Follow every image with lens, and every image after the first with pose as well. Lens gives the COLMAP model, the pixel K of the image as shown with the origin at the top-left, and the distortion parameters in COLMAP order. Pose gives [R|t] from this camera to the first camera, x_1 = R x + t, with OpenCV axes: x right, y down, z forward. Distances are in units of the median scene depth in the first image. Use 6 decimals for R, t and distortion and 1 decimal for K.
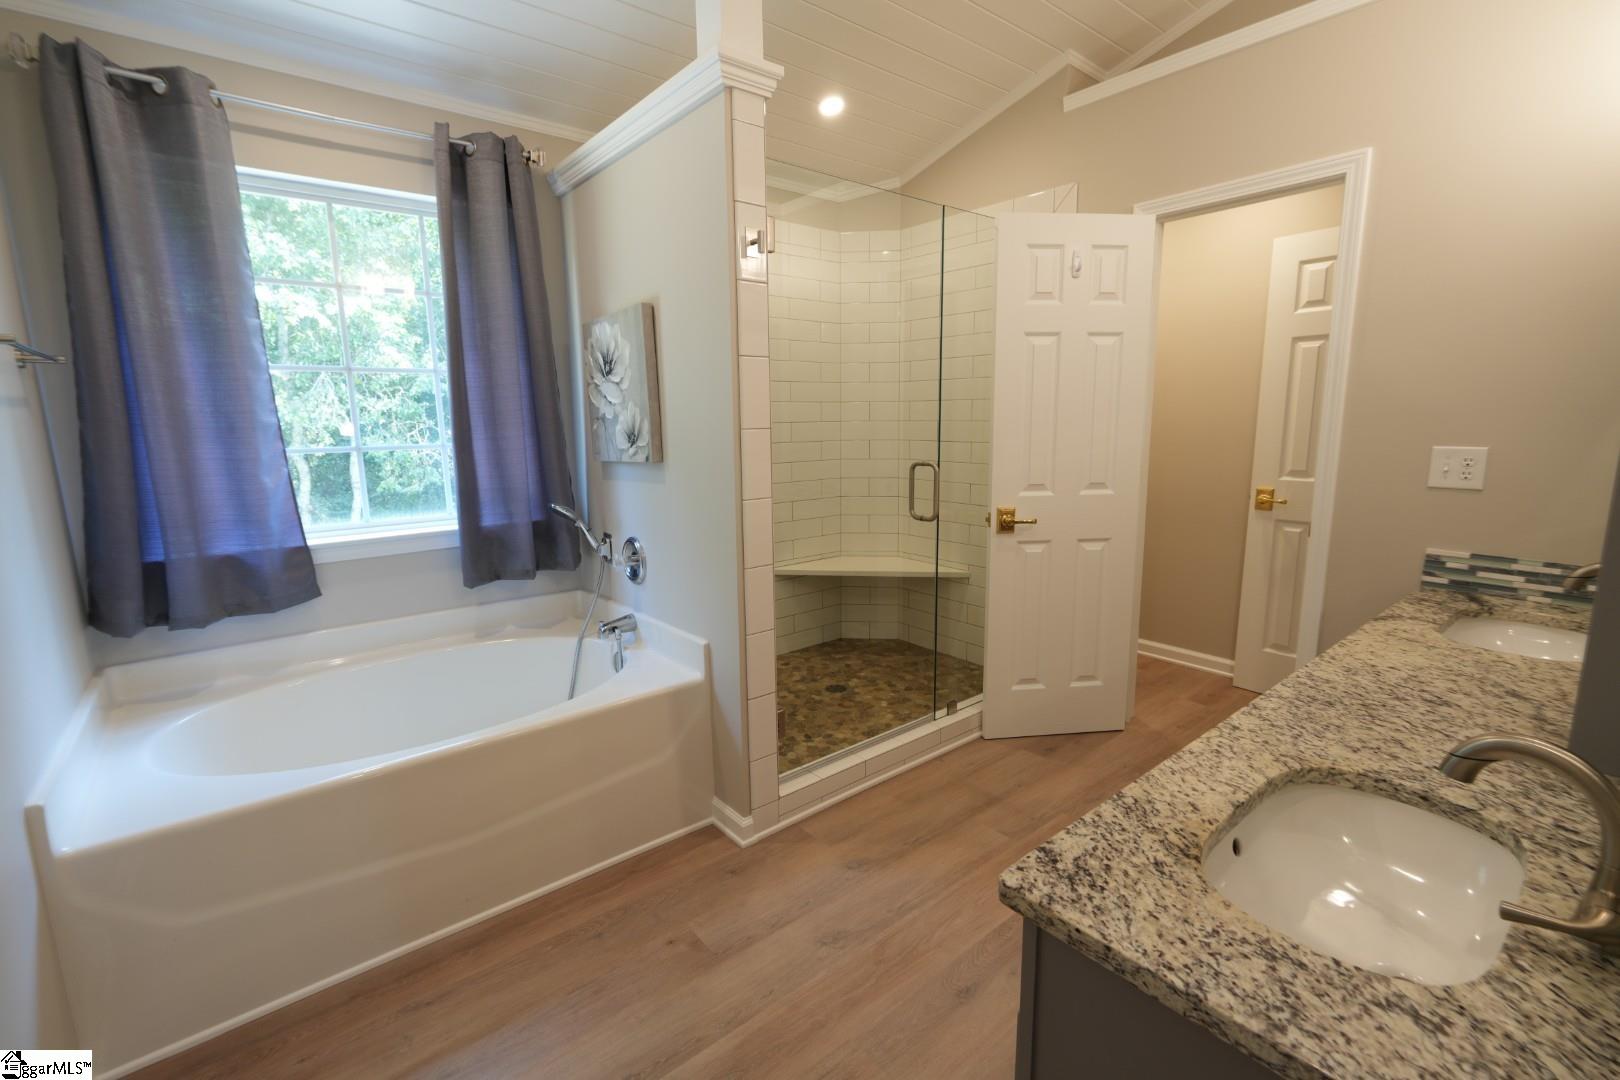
lens RADIAL K [[713.8, 0, 809.6], [0, 713.8, 535.7], [0, 0, 1]] dist [-0.000154, 0.000034]
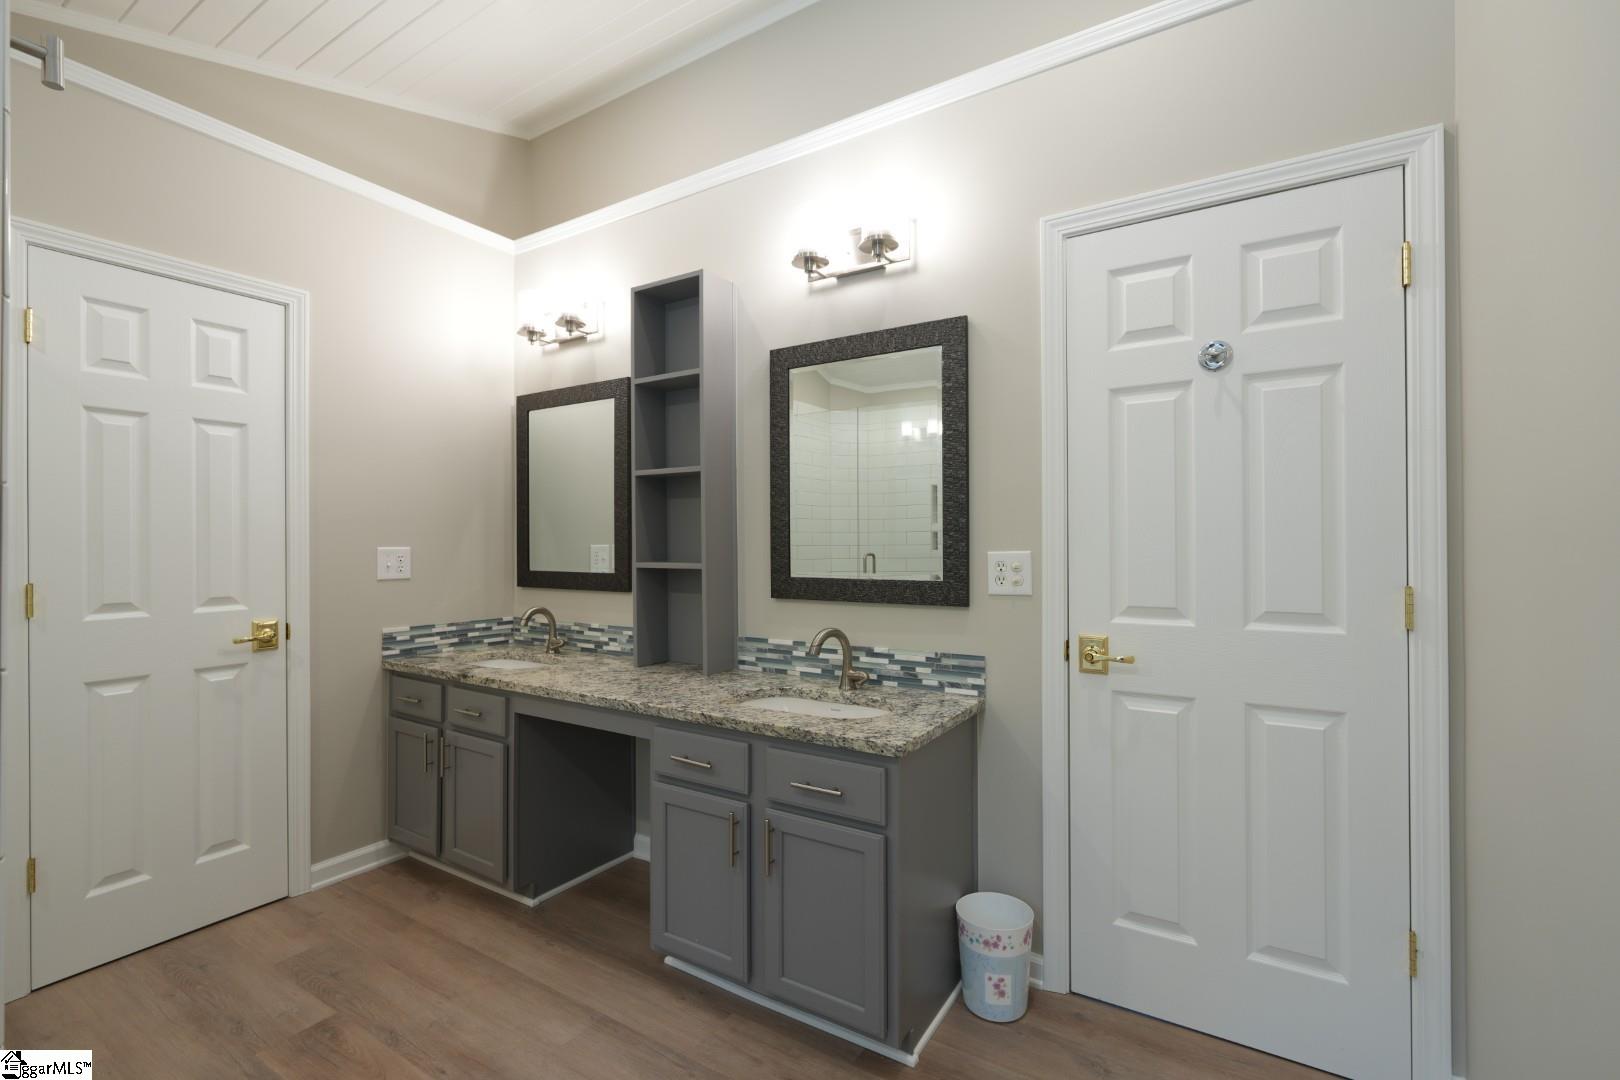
lens RADIAL K [[713.8, 0, 808.4], [0, 713.8, 542.3], [0, 0, 1]] dist [-0.000154, 0.000034]
pose [[-0.321715, 0.016874, 0.946686, -0.574794], [0.168142, 0.984968, 0.039584, -0.057976], [-0.931787, 0.171912, -0.319716, 0.710702]]
